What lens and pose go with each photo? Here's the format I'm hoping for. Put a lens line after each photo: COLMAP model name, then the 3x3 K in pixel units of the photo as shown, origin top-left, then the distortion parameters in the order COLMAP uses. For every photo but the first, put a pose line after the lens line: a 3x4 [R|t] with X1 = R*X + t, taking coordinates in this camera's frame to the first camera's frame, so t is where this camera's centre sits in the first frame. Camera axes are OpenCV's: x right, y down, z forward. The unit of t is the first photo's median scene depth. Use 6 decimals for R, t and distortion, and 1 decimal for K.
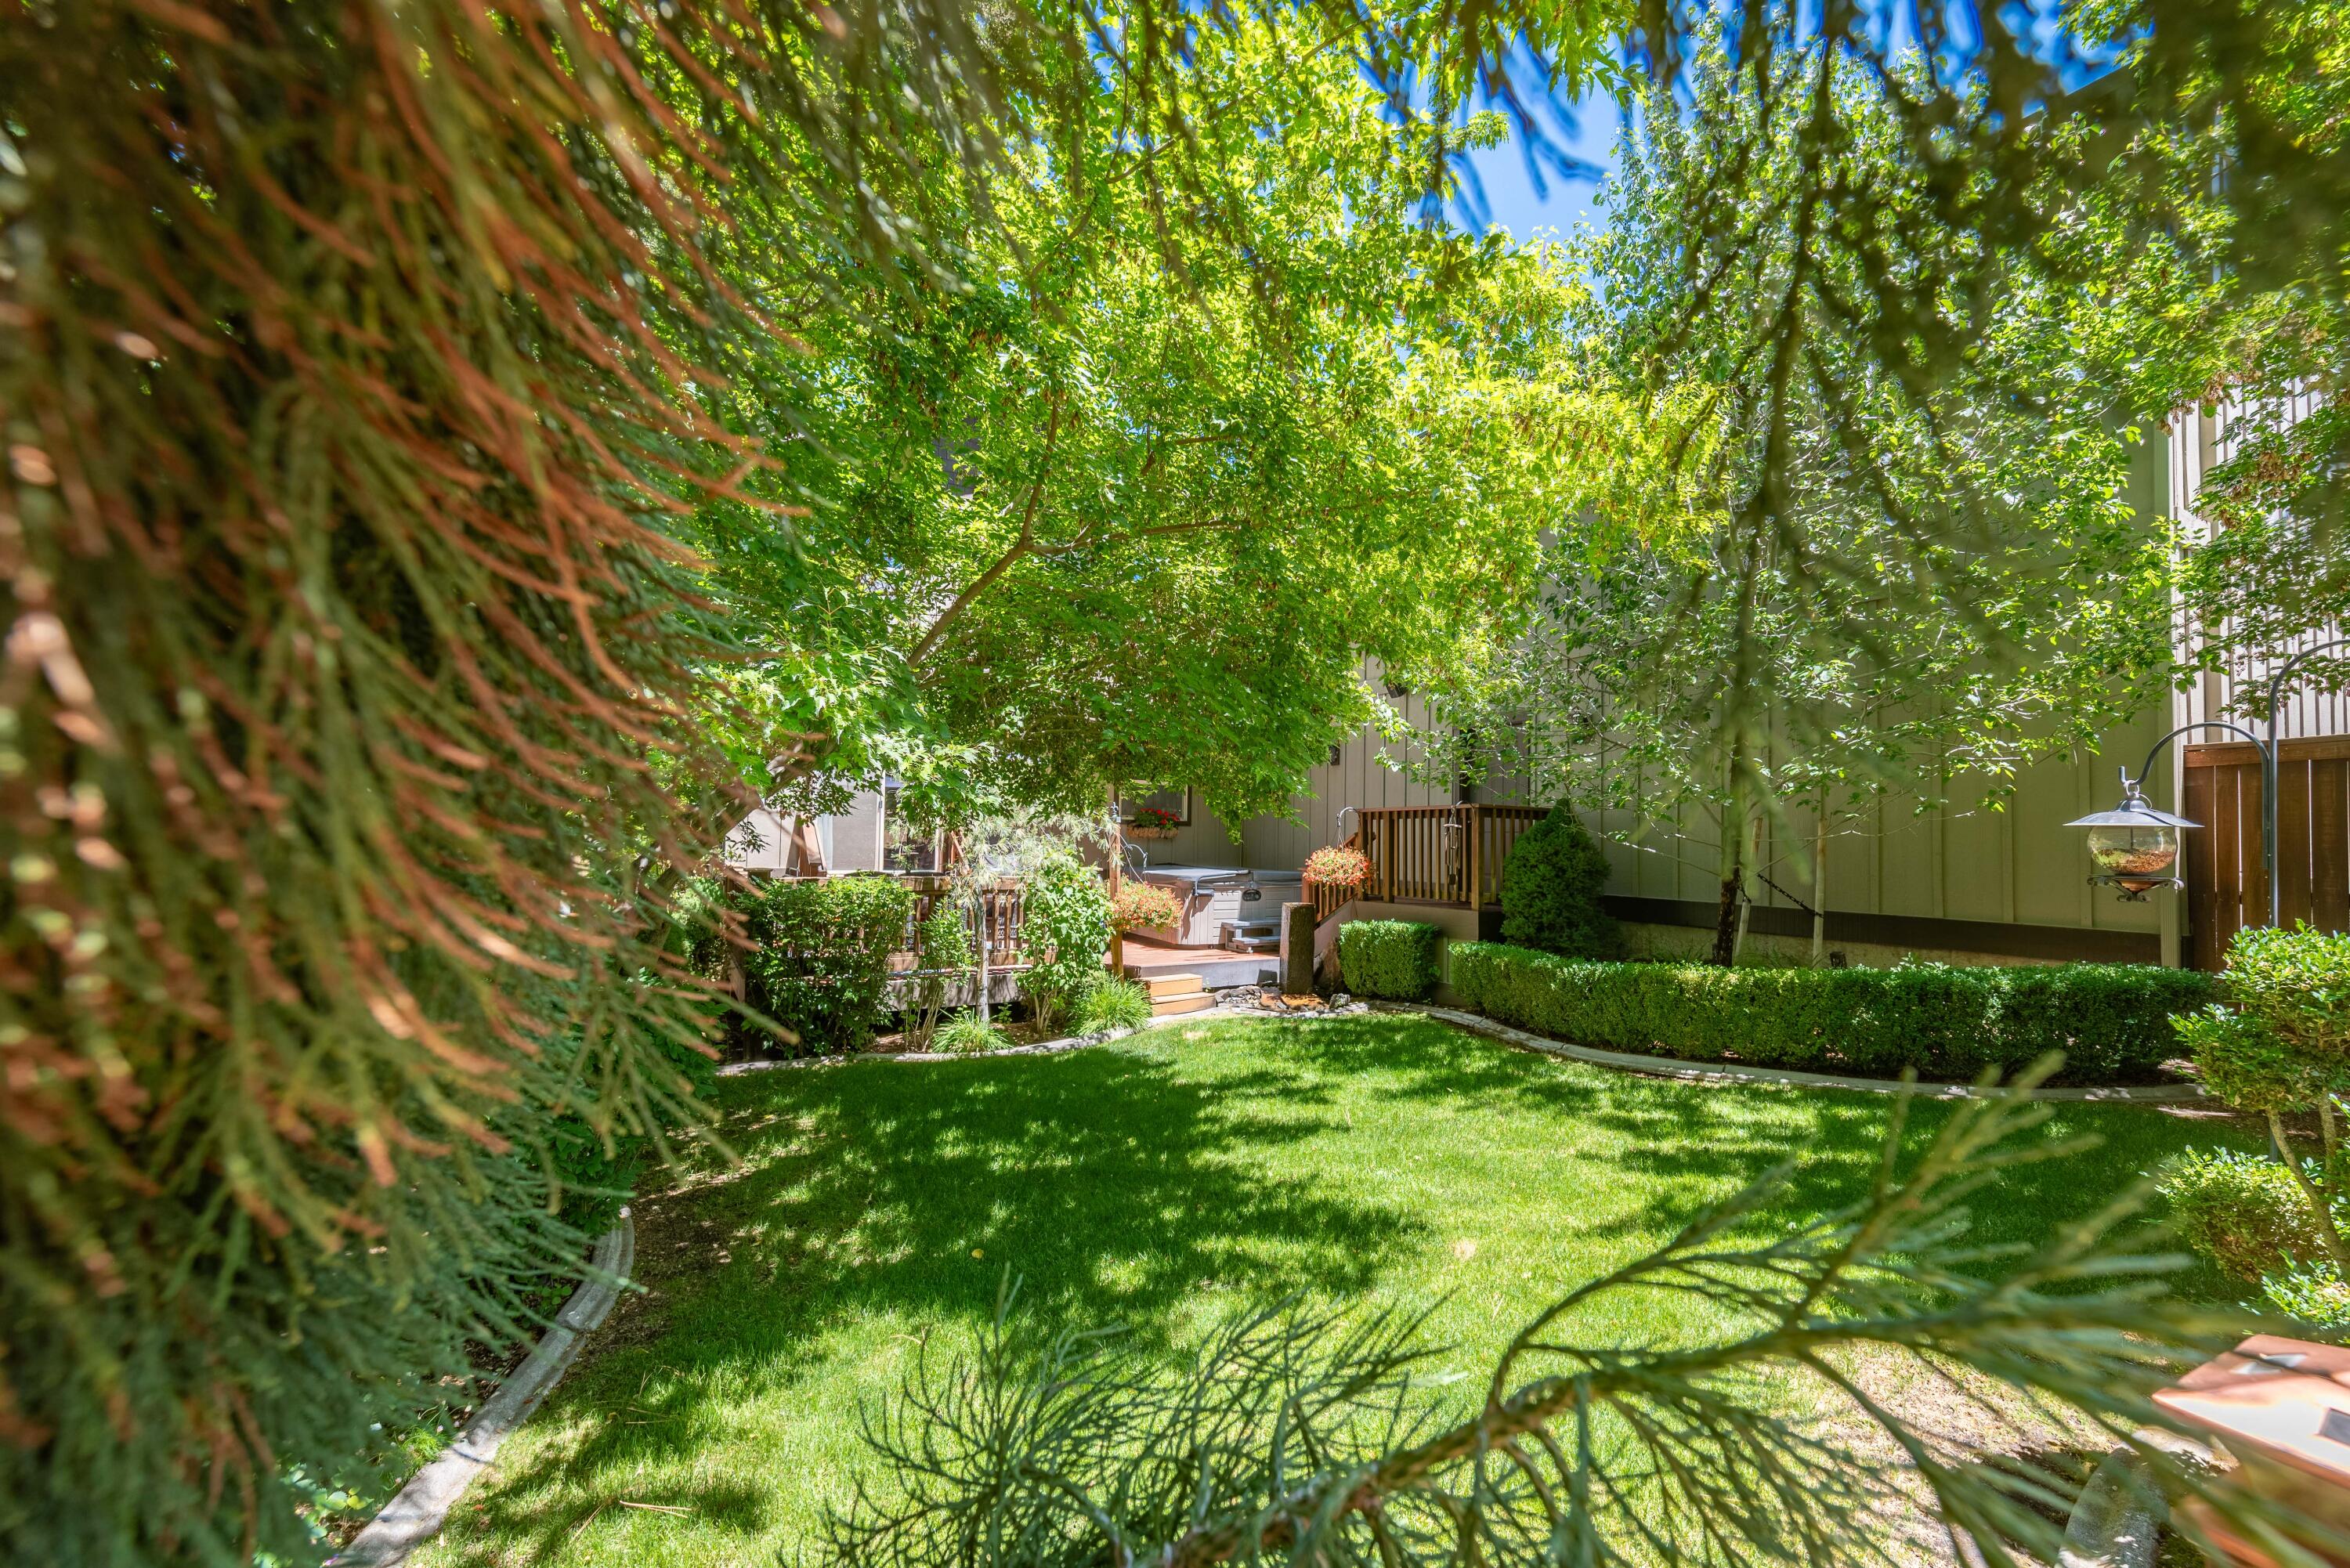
lens RADIAL K [[928.7, 0, 1177.0], [0, 928.7, 801.1], [0, 0, 1]] dist [0.011065, -0.001588]
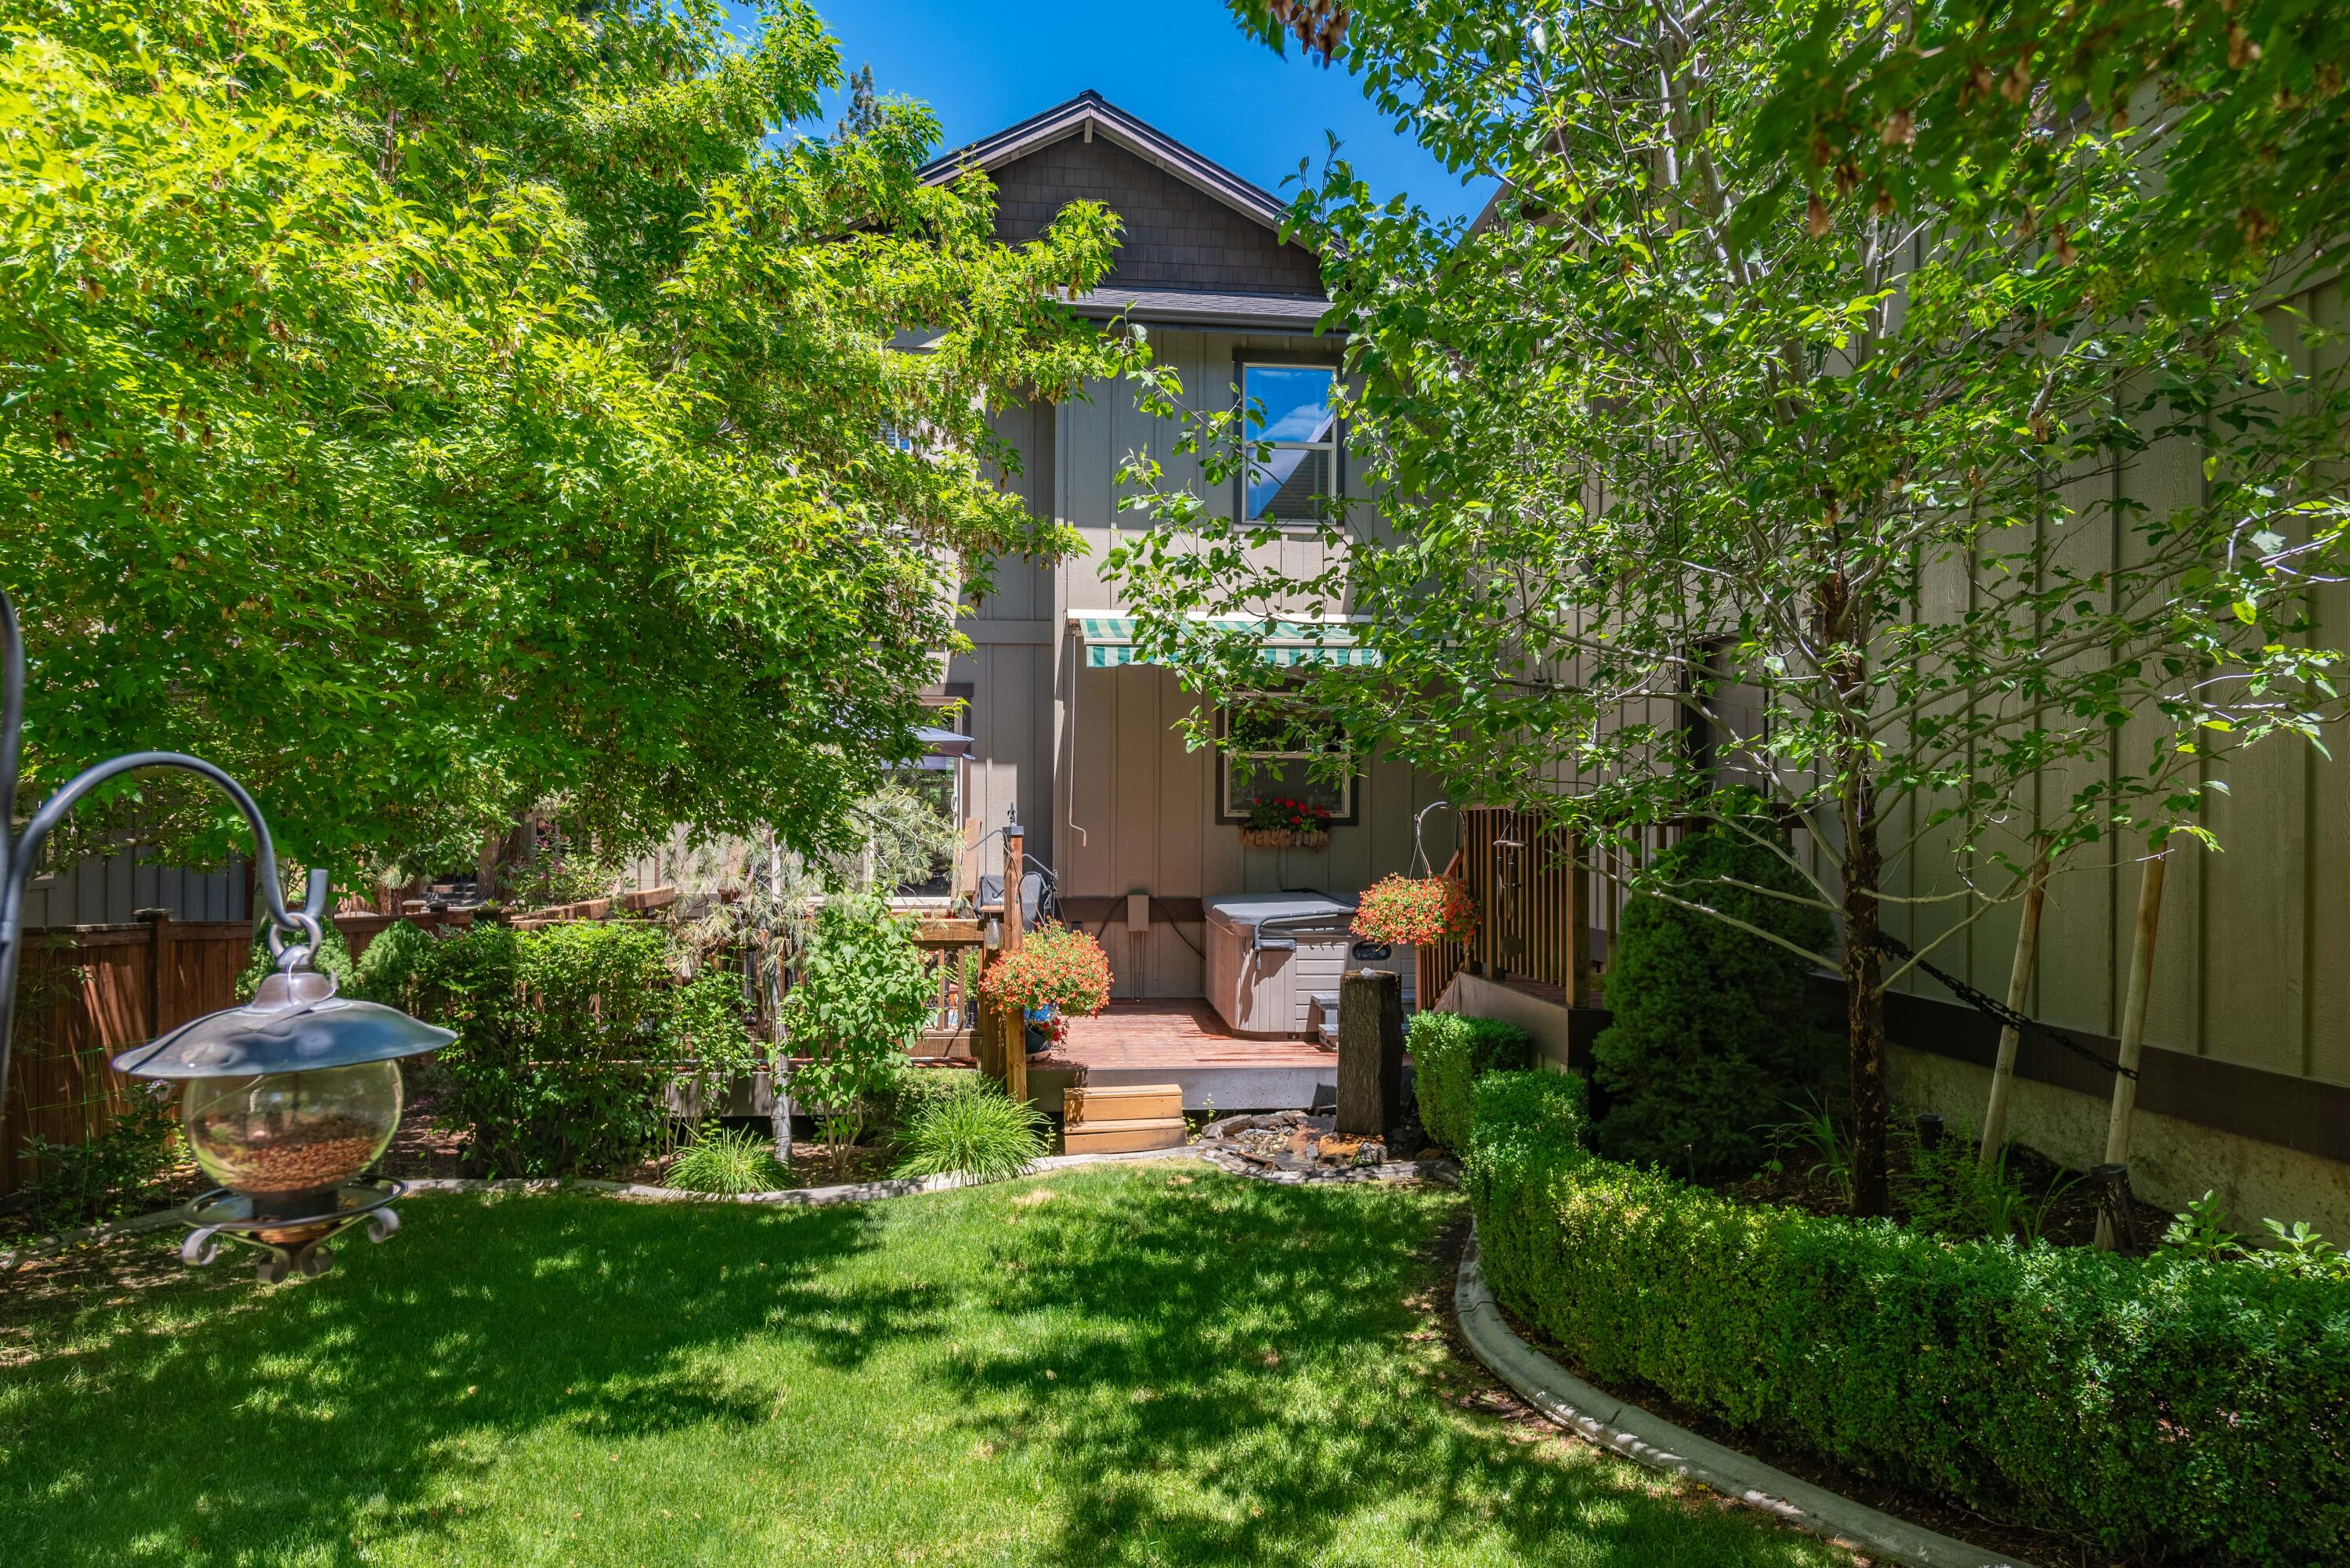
lens RADIAL K [[1425.2, 0, 1160.7], [0, 1425.2, 790.9], [0, 0, 1]] dist [-0.001893, -0.000394]
pose [[0.923933, -0.013212, -0.382327, 0.607383], [0.020239, 0.999692, 0.014363, -0.028212], [0.382019, -0.021008, 0.923915, 0.259425]]
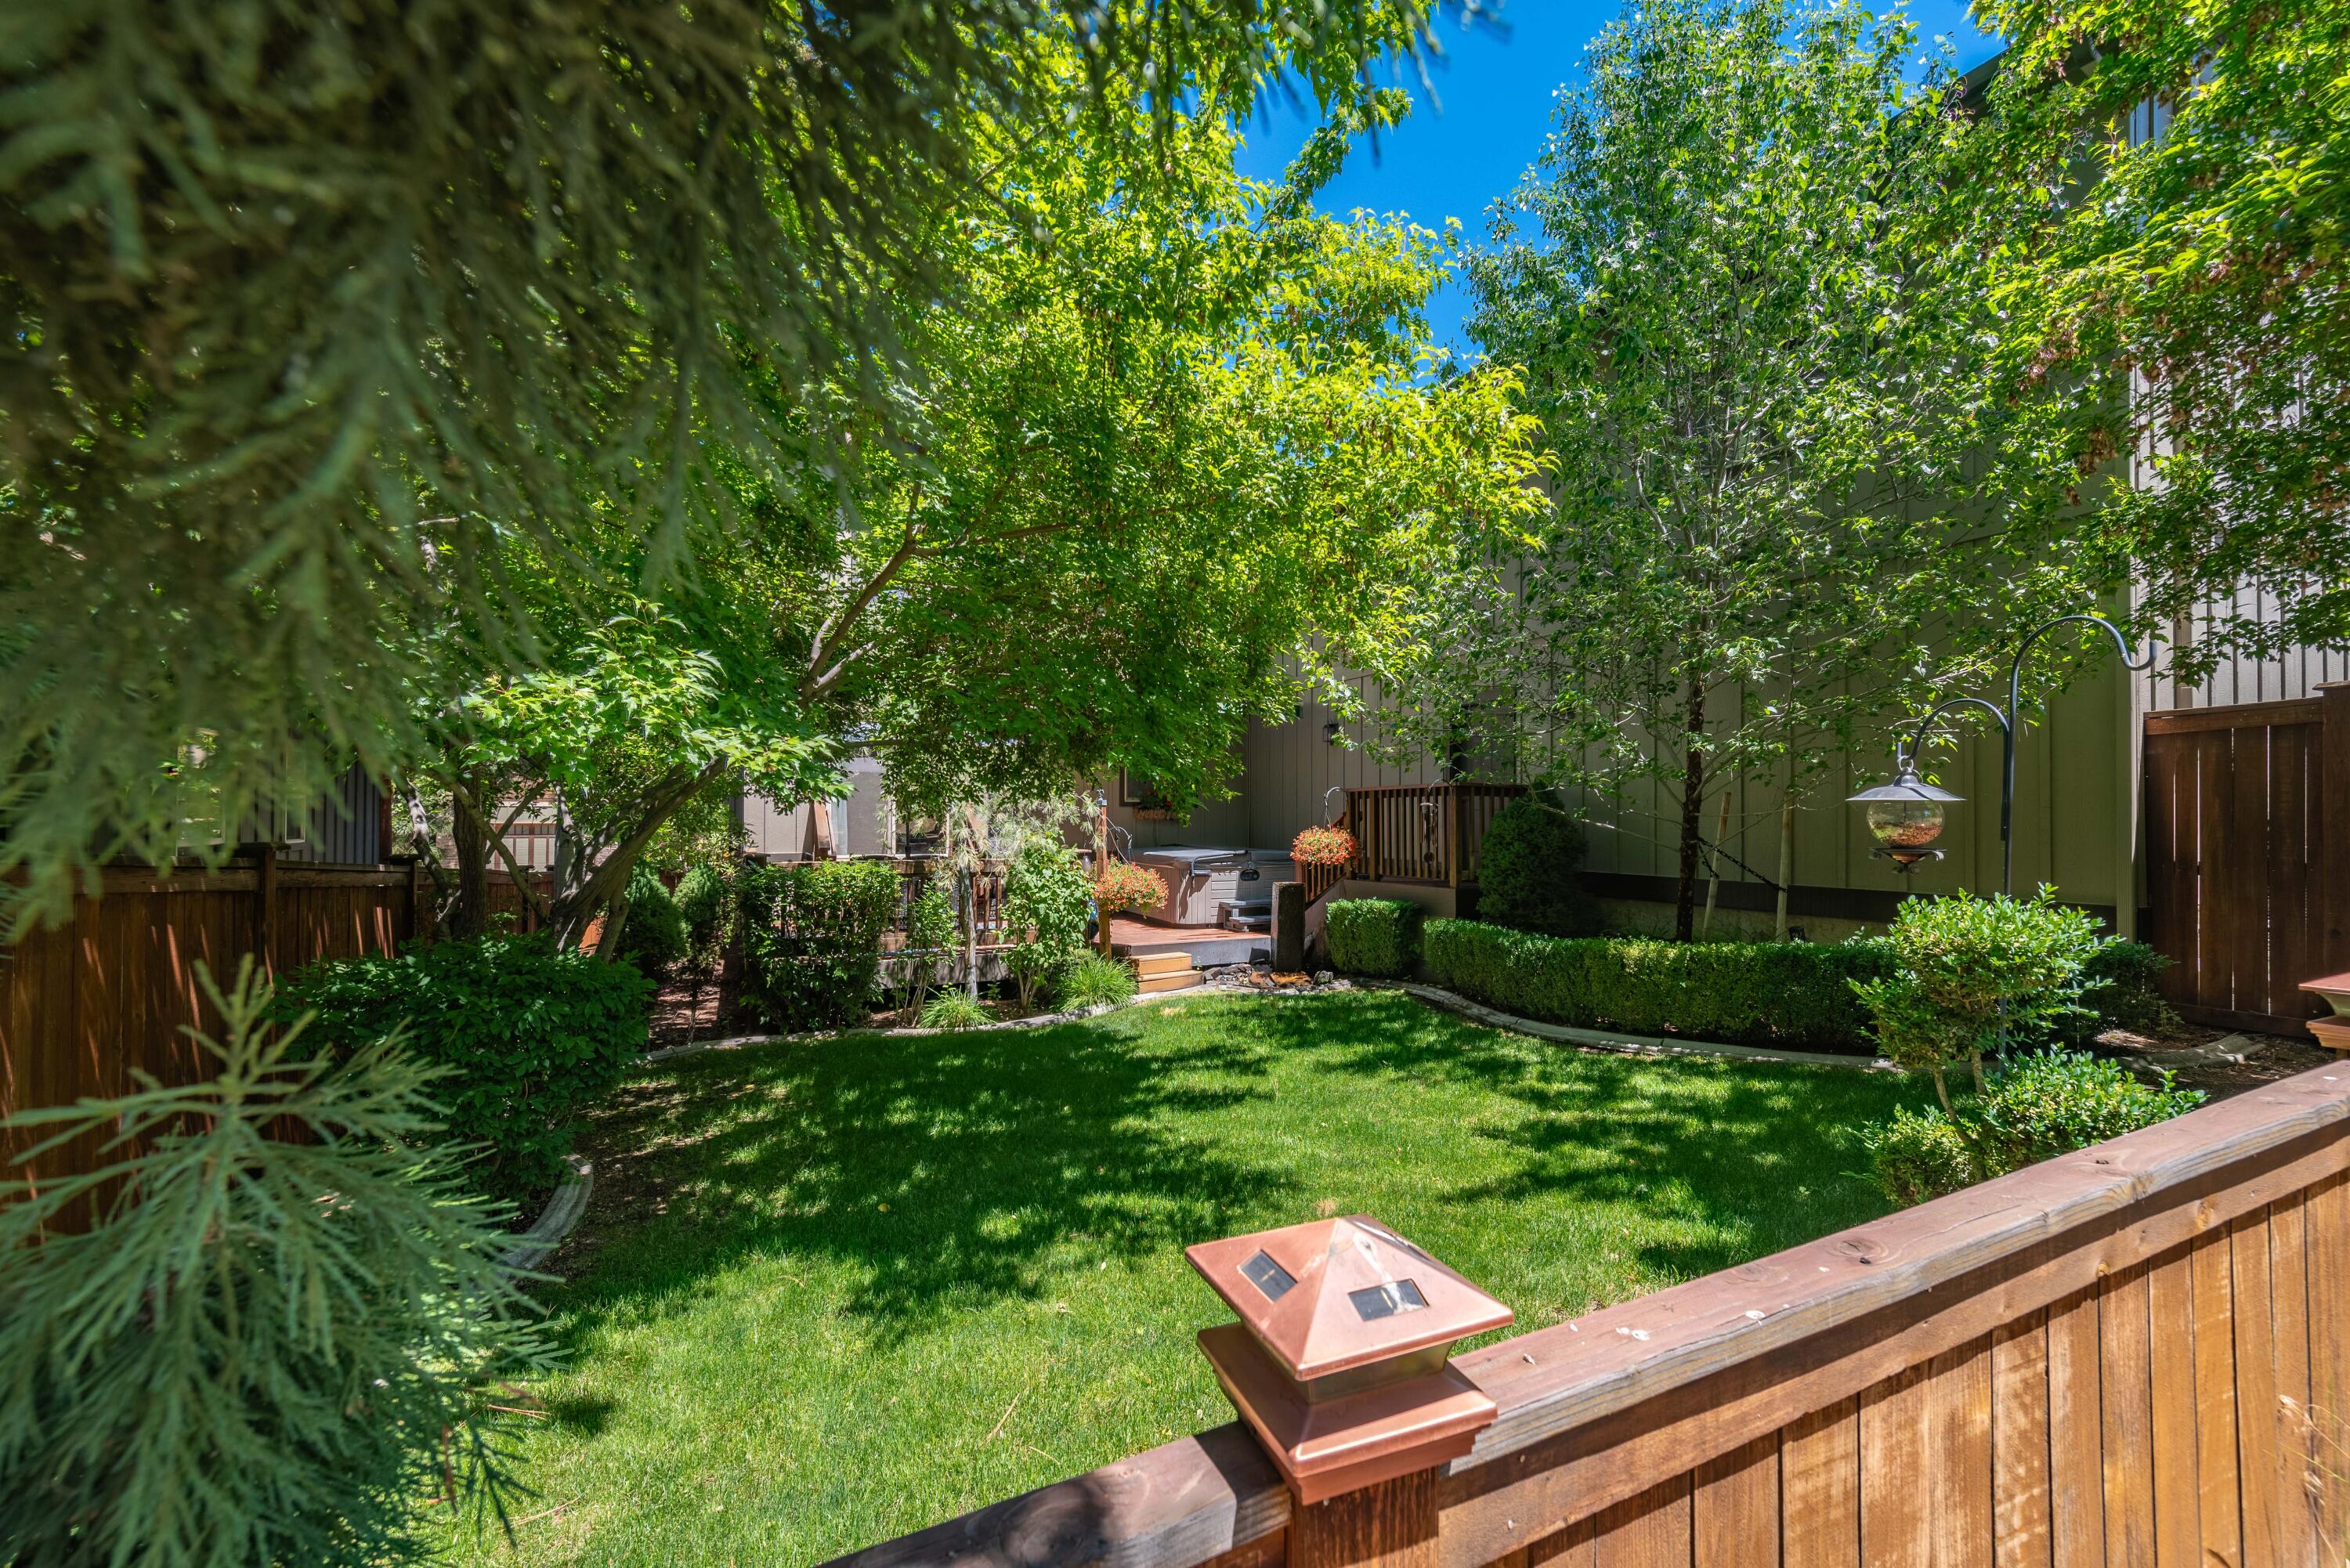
lens RADIAL K [[928.7, 0, 1171.4], [0, 928.7, 805.9], [0, 0, 1]] dist [0.011065, -0.001588]
pose [[0.998214, -0.012752, -0.058365, 0.111376], [0.014228, 0.999588, 0.024942, -0.001598], [0.058022, -0.025728, 0.997984, -0.028668]]
